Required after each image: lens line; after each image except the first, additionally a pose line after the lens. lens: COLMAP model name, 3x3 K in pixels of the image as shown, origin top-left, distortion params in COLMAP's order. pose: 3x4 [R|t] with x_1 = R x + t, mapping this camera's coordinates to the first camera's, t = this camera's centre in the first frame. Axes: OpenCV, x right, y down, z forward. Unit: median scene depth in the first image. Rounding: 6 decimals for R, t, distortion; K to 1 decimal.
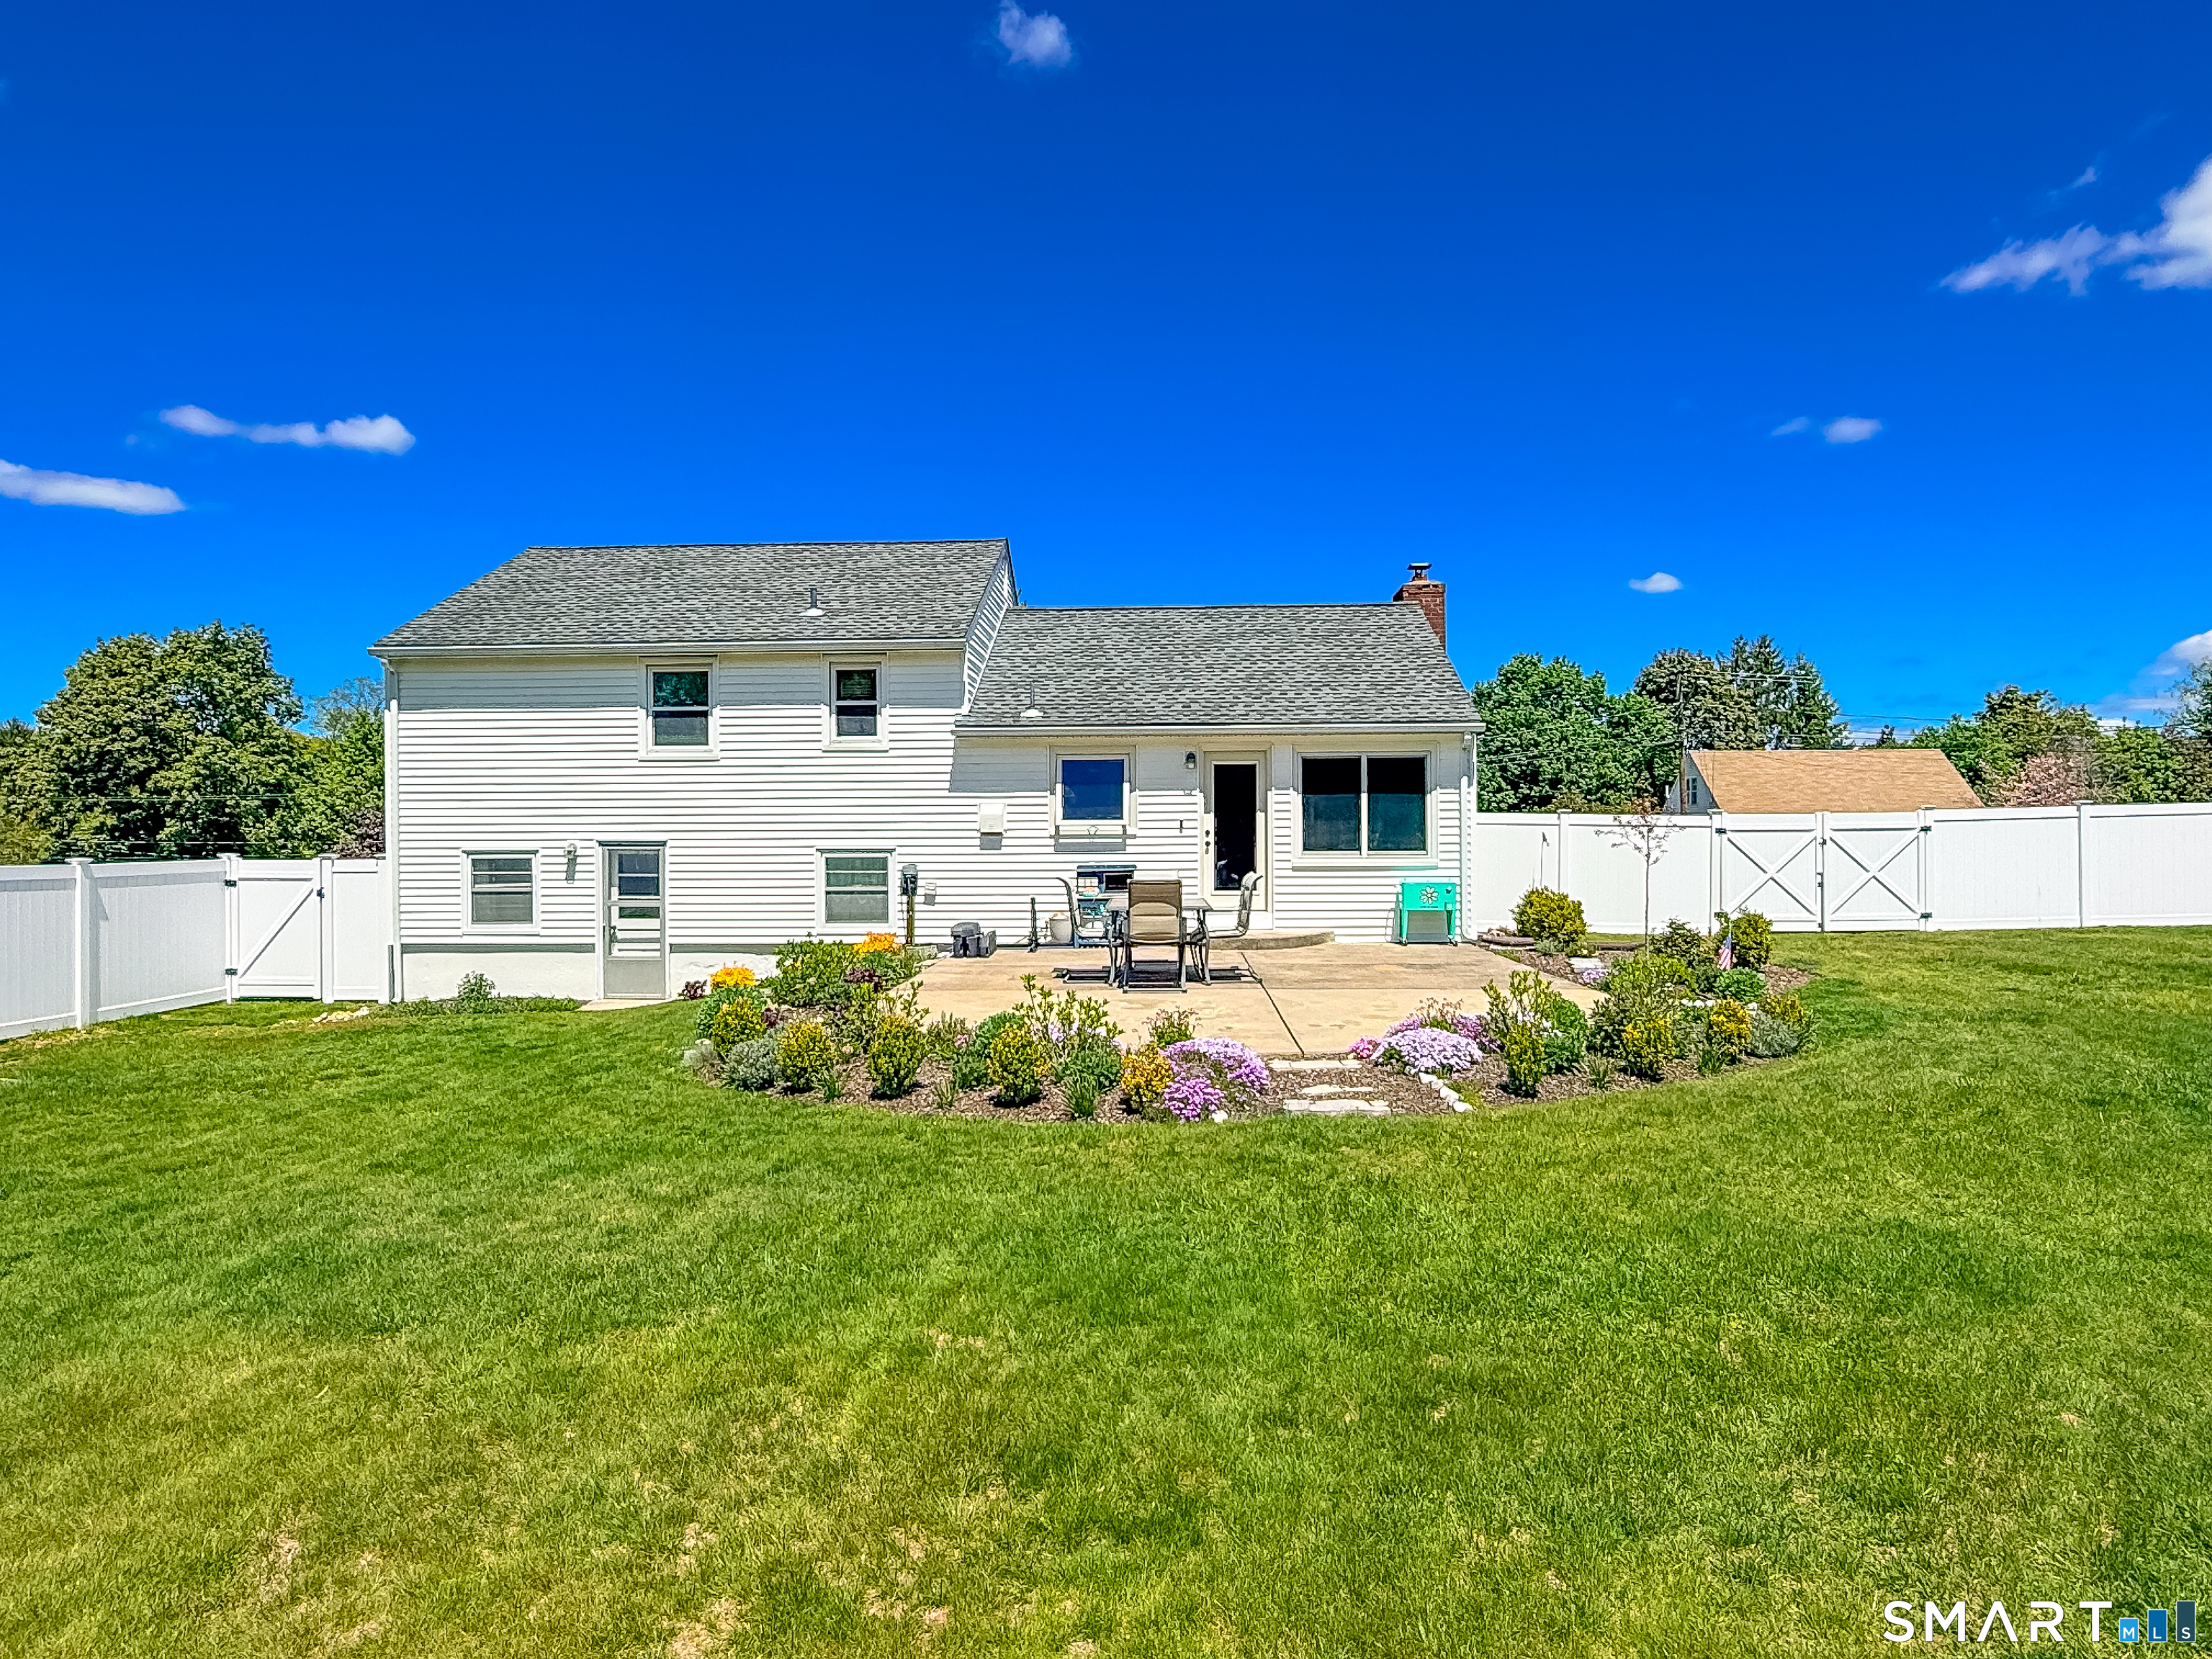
lens RADIAL K [[1369.3, 0, 1105.7], [0, 1369.3, 829.3], [0, 0, 1]] dist [0.000460, -0.000448]
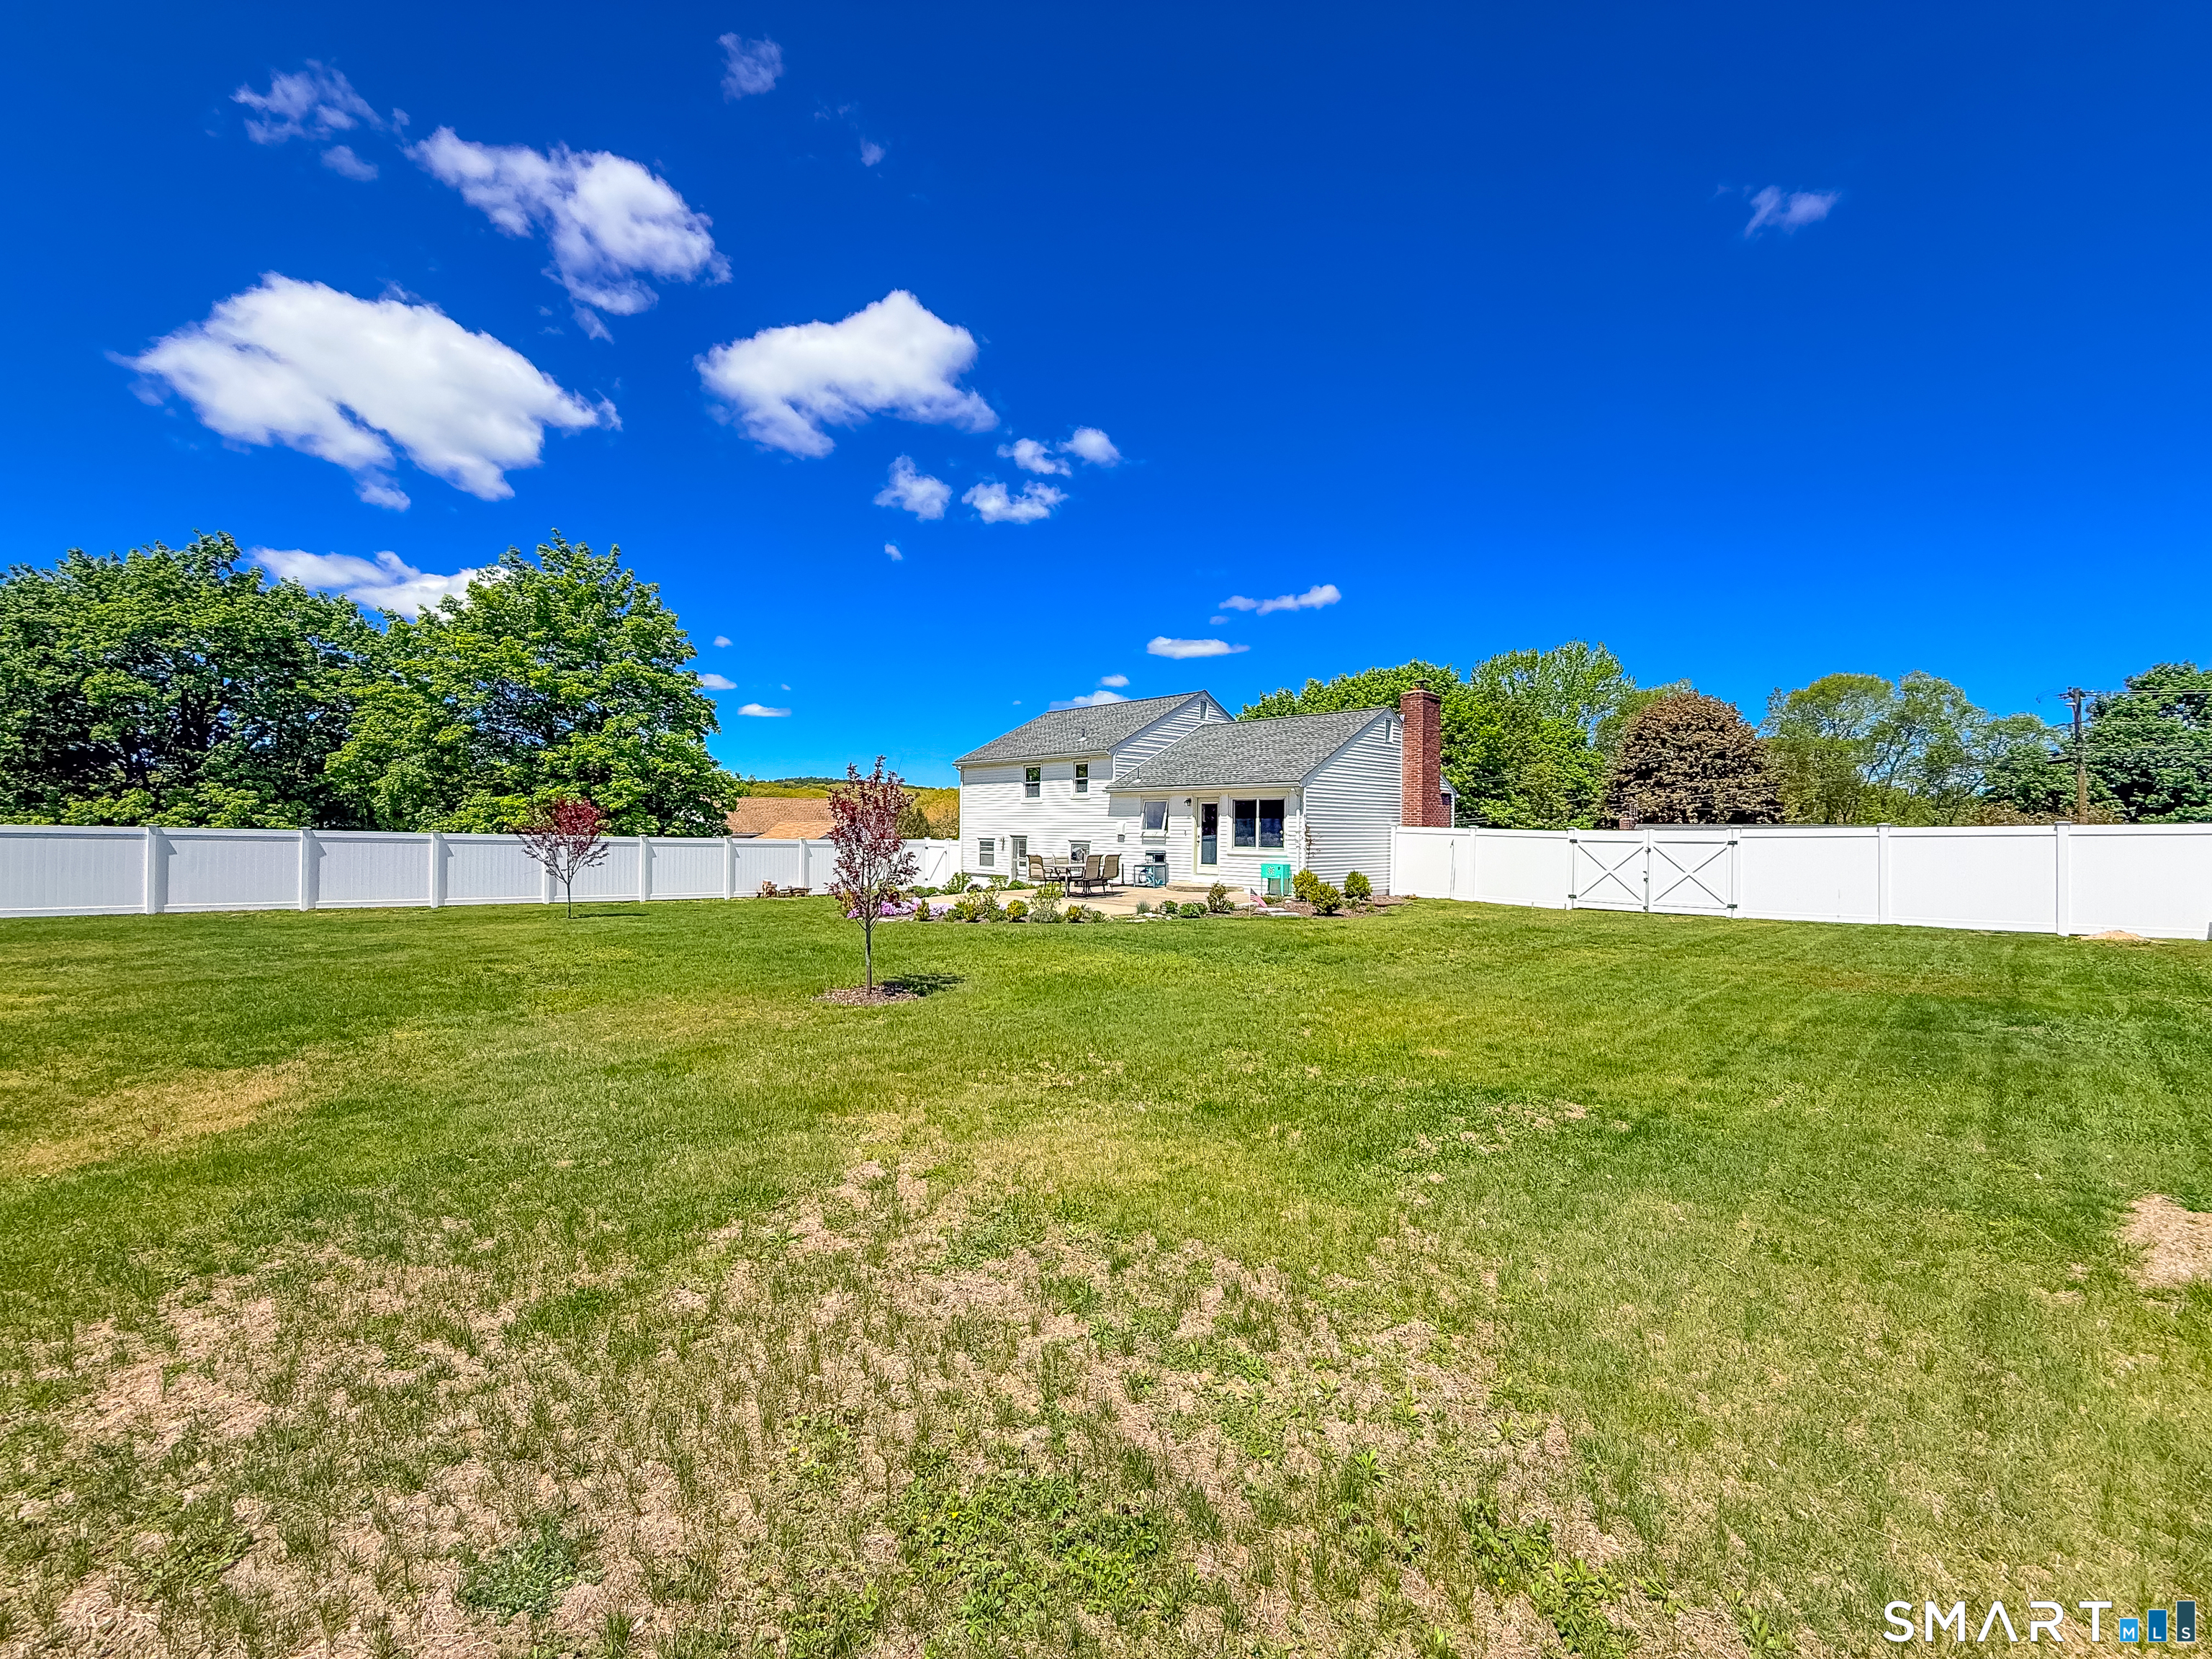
lens RADIAL K [[879.8, 0, 1108.0], [0, 879.8, 822.0], [0, 0, 1]] dist [0.000613, -0.000204]
pose [[0.734161, 0.007619, -0.678933, 0.883031], [-0.008905, 0.999959, 0.001592, -0.020365], [0.678917, 0.004877, 0.734199, -0.082670]]
